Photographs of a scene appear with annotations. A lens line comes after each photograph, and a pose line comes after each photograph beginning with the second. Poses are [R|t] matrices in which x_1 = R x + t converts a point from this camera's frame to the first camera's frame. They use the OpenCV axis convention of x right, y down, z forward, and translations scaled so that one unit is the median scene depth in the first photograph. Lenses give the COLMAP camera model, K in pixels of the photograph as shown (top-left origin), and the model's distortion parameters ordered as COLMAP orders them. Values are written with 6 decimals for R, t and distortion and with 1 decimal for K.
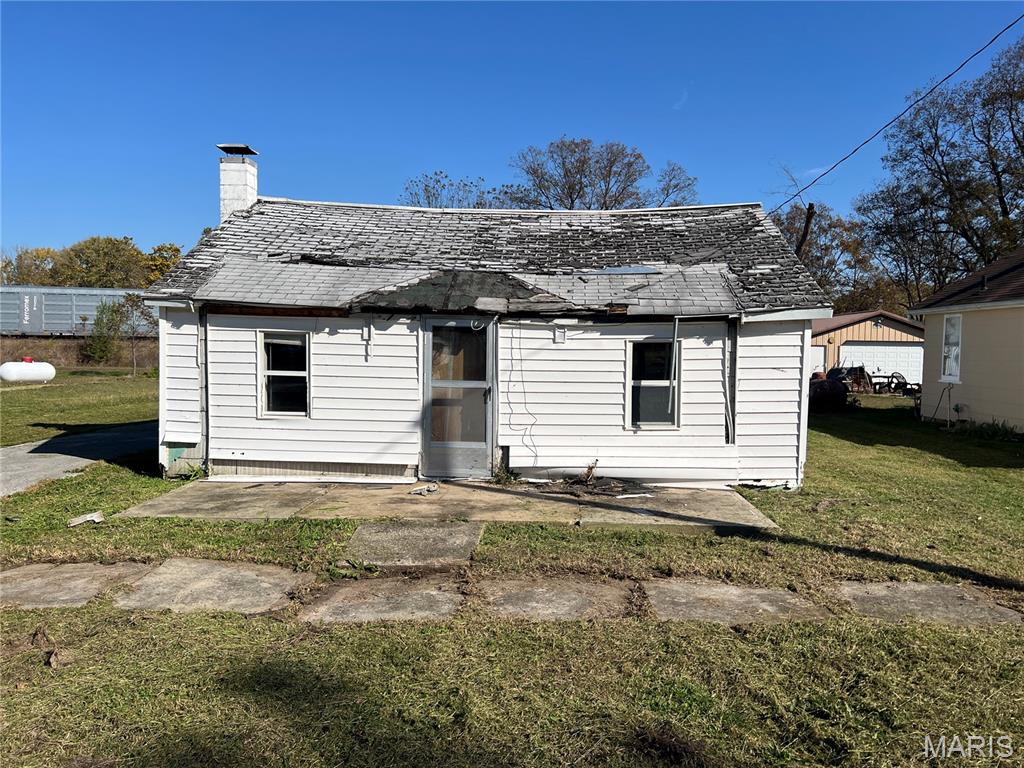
lens RADIAL K [[773.5, 0, 516.7], [0, 773.5, 386.5], [0, 0, 1]] dist [0.048103, -0.037731]
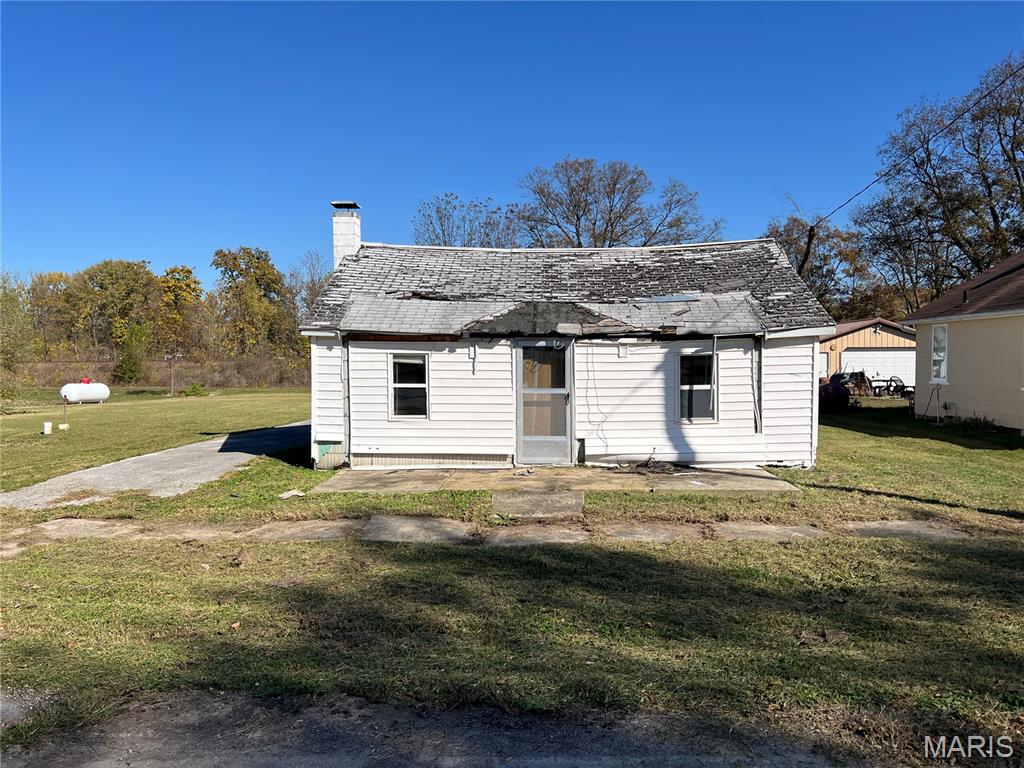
lens RADIAL K [[773.5, 0, 509.1], [0, 773.5, 388.1], [0, 0, 1]] dist [0.048103, -0.037731]
pose [[0.999750, -0.020117, -0.009790, -0.118574], [0.019978, 0.999702, -0.014039, 0.008651], [0.010070, 0.013839, 0.999854, -0.279945]]
